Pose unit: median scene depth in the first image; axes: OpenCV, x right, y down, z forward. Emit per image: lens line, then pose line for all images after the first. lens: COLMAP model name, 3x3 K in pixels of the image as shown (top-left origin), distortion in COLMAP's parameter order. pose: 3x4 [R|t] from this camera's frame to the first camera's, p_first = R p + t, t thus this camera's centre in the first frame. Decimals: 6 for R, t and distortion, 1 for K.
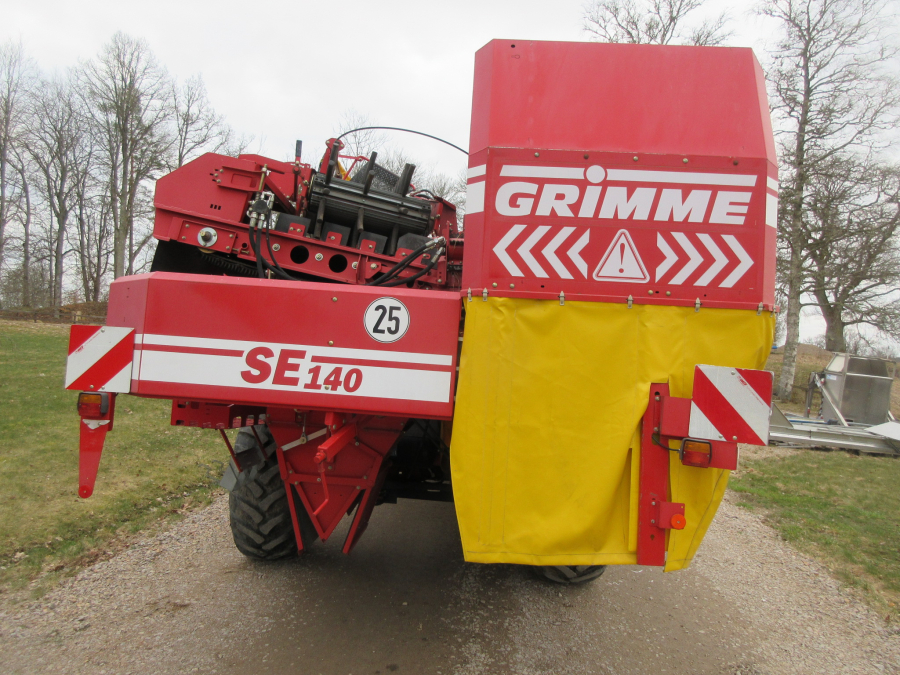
lens RADIAL K [[682.4, 0, 450.0], [0, 682.4, 337.5], [0, 0, 1]] dist [0.007251, 0.002041]
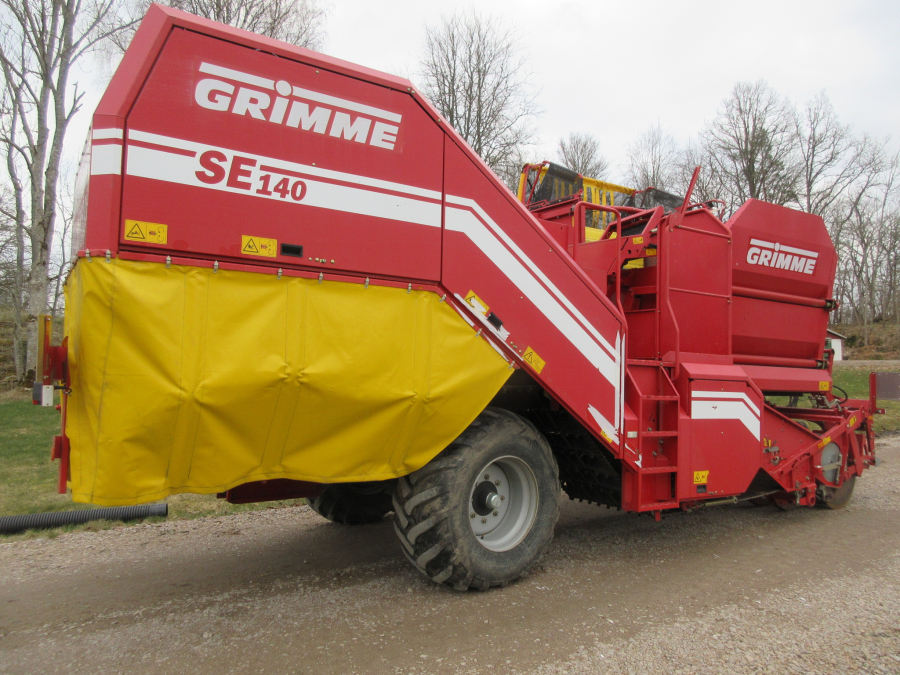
lens RADIAL K [[676.4, 0, 450.0], [0, 676.4, 337.5], [0, 0, 1]] dist [-0.001882, 0.001627]
pose [[0.575406, -0.092842, -0.812581, 0.957535], [0.046175, 0.995639, -0.081059, 0.113649], [0.816563, 0.009121, 0.577184, 0.511051]]
